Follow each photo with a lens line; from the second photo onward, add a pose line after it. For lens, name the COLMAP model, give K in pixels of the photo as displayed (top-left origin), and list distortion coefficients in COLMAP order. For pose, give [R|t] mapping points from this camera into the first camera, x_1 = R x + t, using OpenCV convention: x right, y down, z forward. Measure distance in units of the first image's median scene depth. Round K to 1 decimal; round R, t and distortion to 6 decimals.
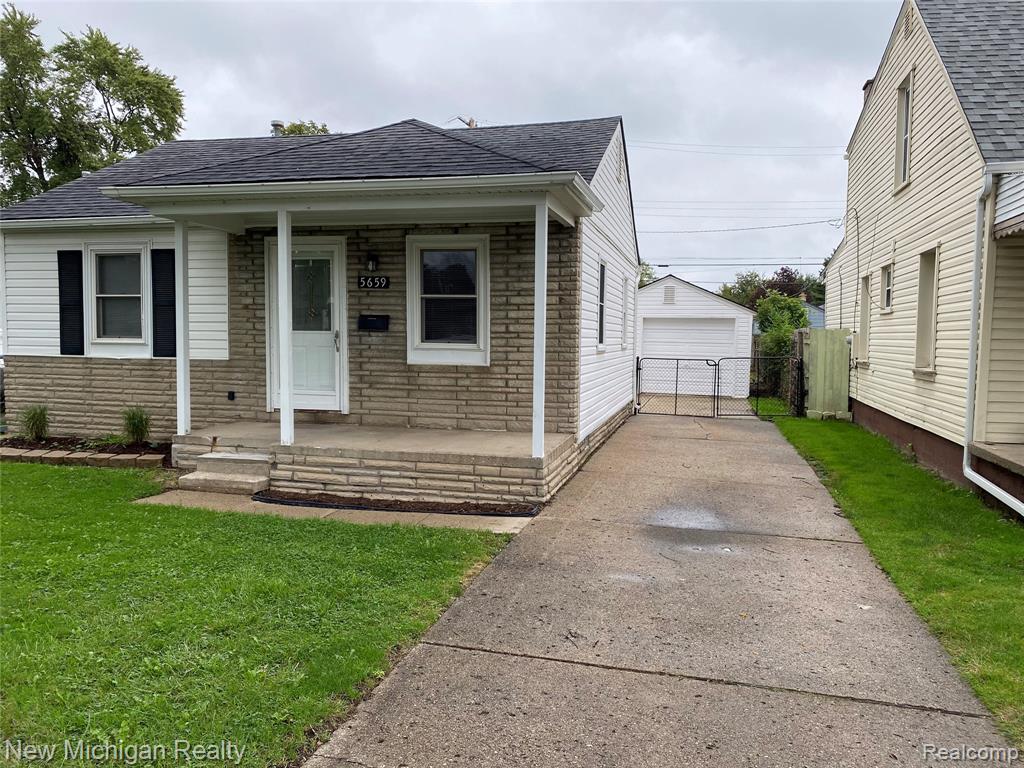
lens RADIAL K [[764.4, 0, 591.3], [0, 764.4, 385.1], [0, 0, 1]] dist [0.153728, -0.218836]
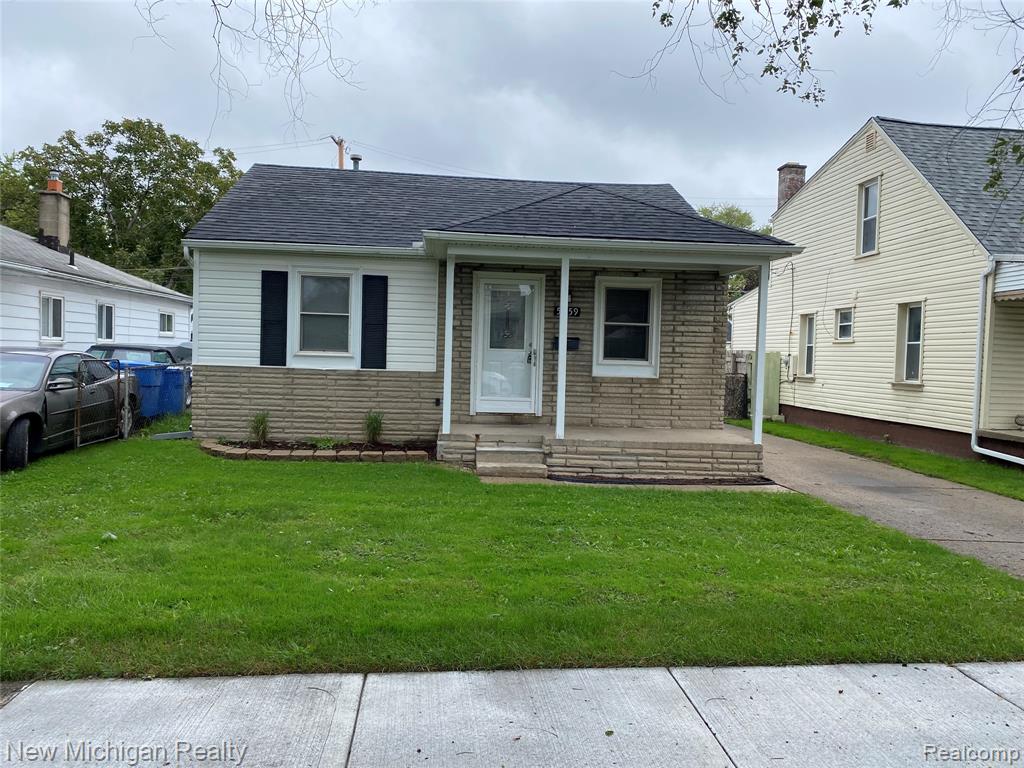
lens RADIAL K [[781.2, 0, 512.0], [0, 781.2, 384.0], [0, 0, 1]] dist [0.093399, -0.092282]
pose [[0.945021, 0.004980, 0.326972, -0.789908], [0.001079, 0.999831, -0.018347, 0.008811], [-0.327008, 0.017691, 0.944856, -0.173780]]
